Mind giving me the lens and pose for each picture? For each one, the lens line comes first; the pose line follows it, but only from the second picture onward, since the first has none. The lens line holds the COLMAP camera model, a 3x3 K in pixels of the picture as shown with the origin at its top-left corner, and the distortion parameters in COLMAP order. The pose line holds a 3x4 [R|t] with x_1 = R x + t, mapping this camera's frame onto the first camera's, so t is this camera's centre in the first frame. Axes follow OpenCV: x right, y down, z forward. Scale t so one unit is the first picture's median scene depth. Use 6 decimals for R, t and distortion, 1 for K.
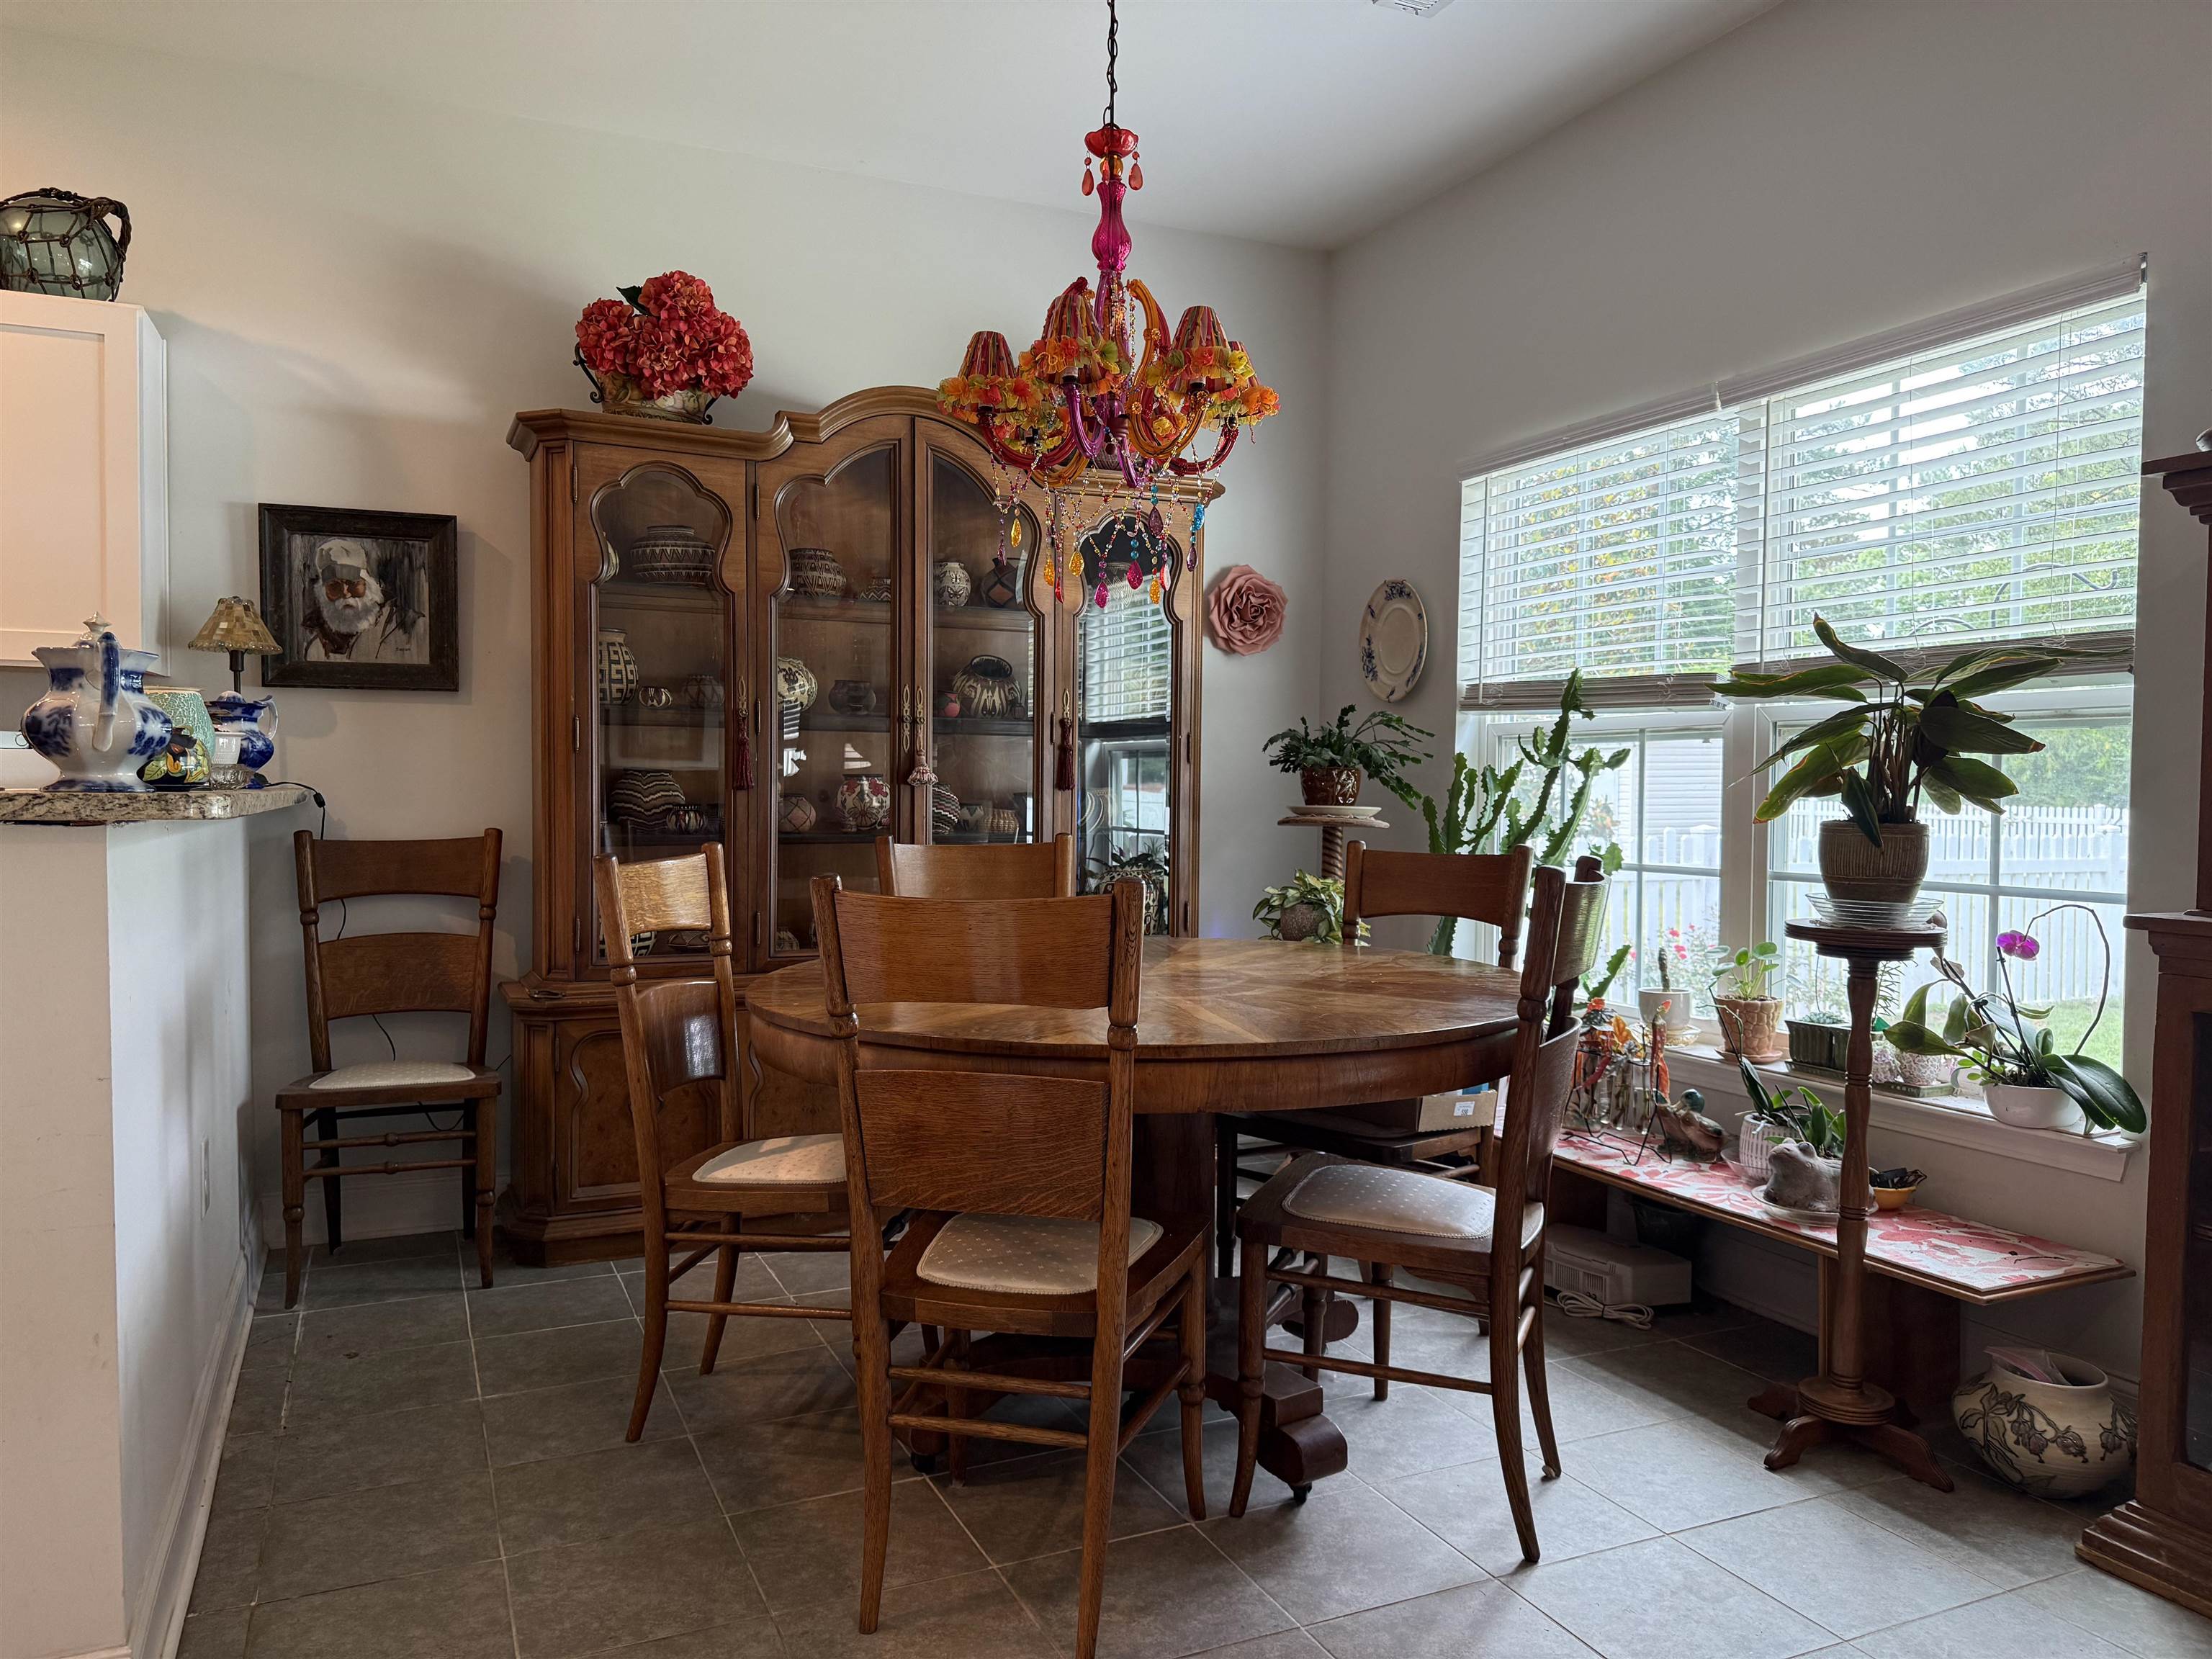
lens RADIAL K [[1549.2, 0, 1104.8], [0, 1549.2, 841.4], [0, 0, 1]] dist [0.038624, -0.051730]
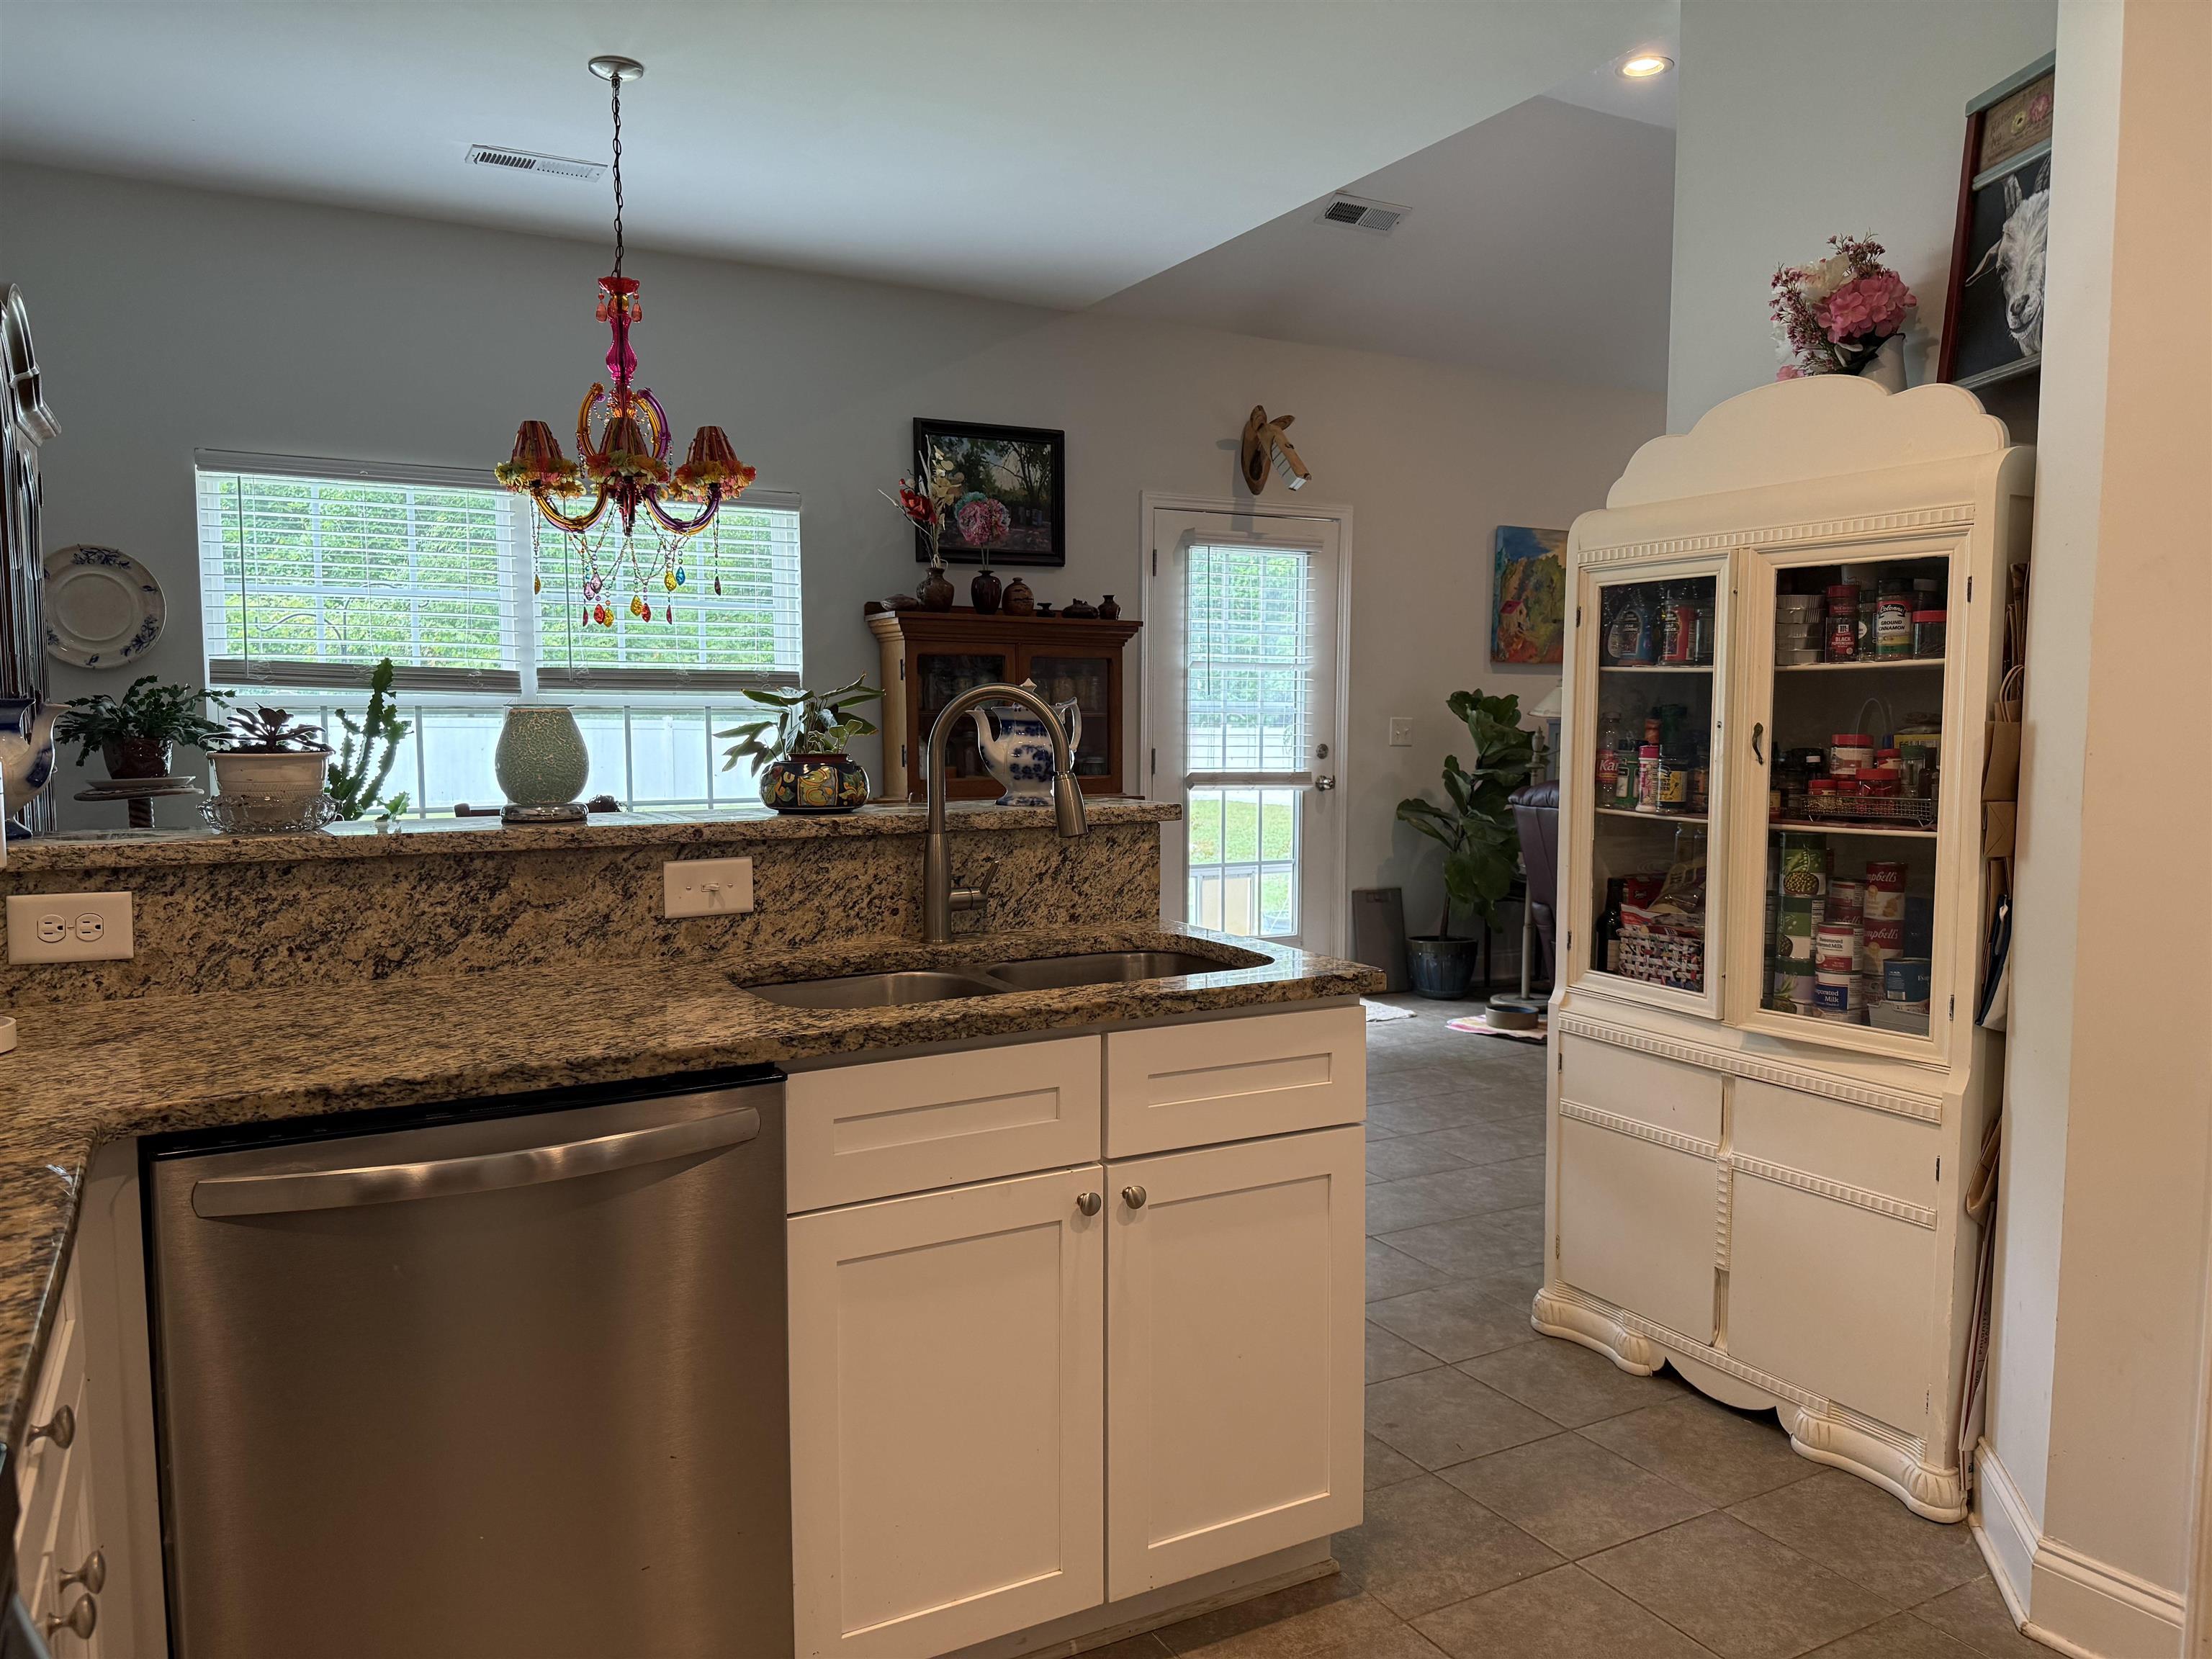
lens RADIAL K [[1549.2, 0, 1114.5], [0, 1549.2, 851.9], [0, 0, 1]] dist [0.038624, -0.051730]
pose [[-0.069889, -0.101070, 0.992422, -1.043890], [0.035056, 0.993991, 0.103698, -0.066584], [-0.996939, 0.042038, -0.065926, 0.514025]]
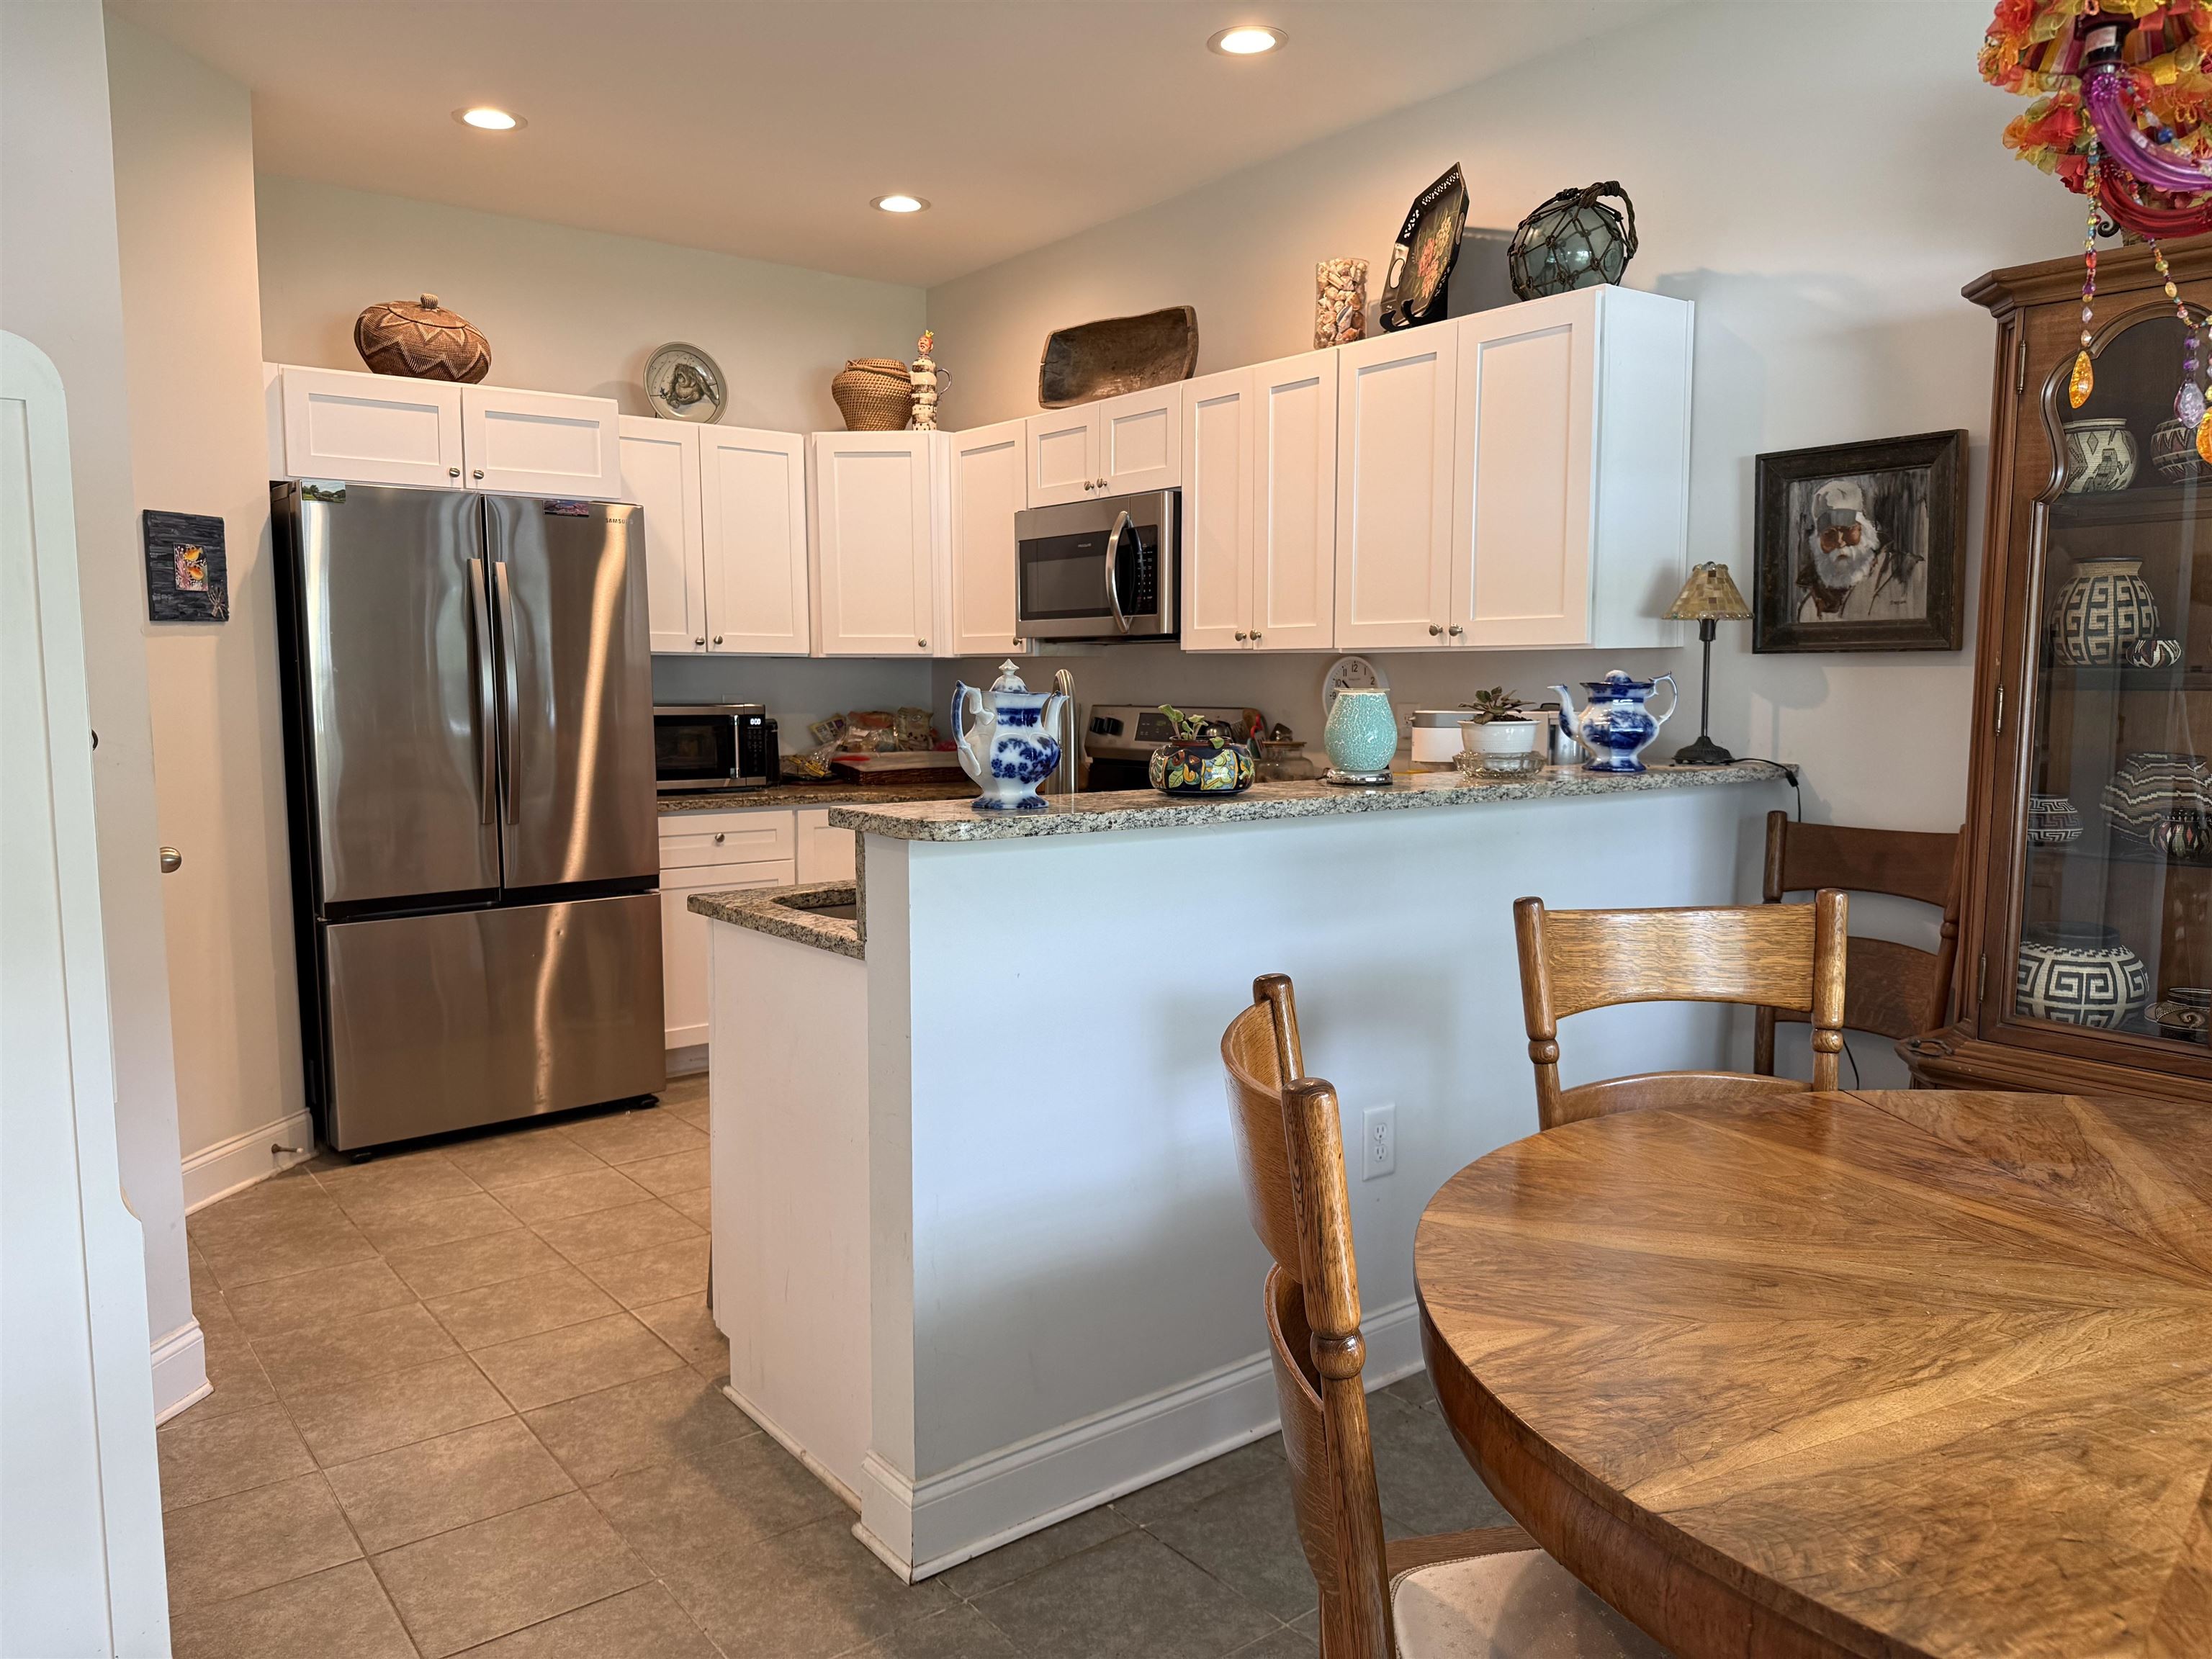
lens RADIAL K [[1549.2, 0, 1123.8], [0, 1549.2, 842.5], [0, 0, 1]] dist [0.038624, -0.051730]
pose [[0.229781, 0.096734, -0.968423, 0.279918], [-0.034113, 0.995237, 0.091319, -0.058463], [0.972644, 0.012052, 0.231986, 0.413048]]
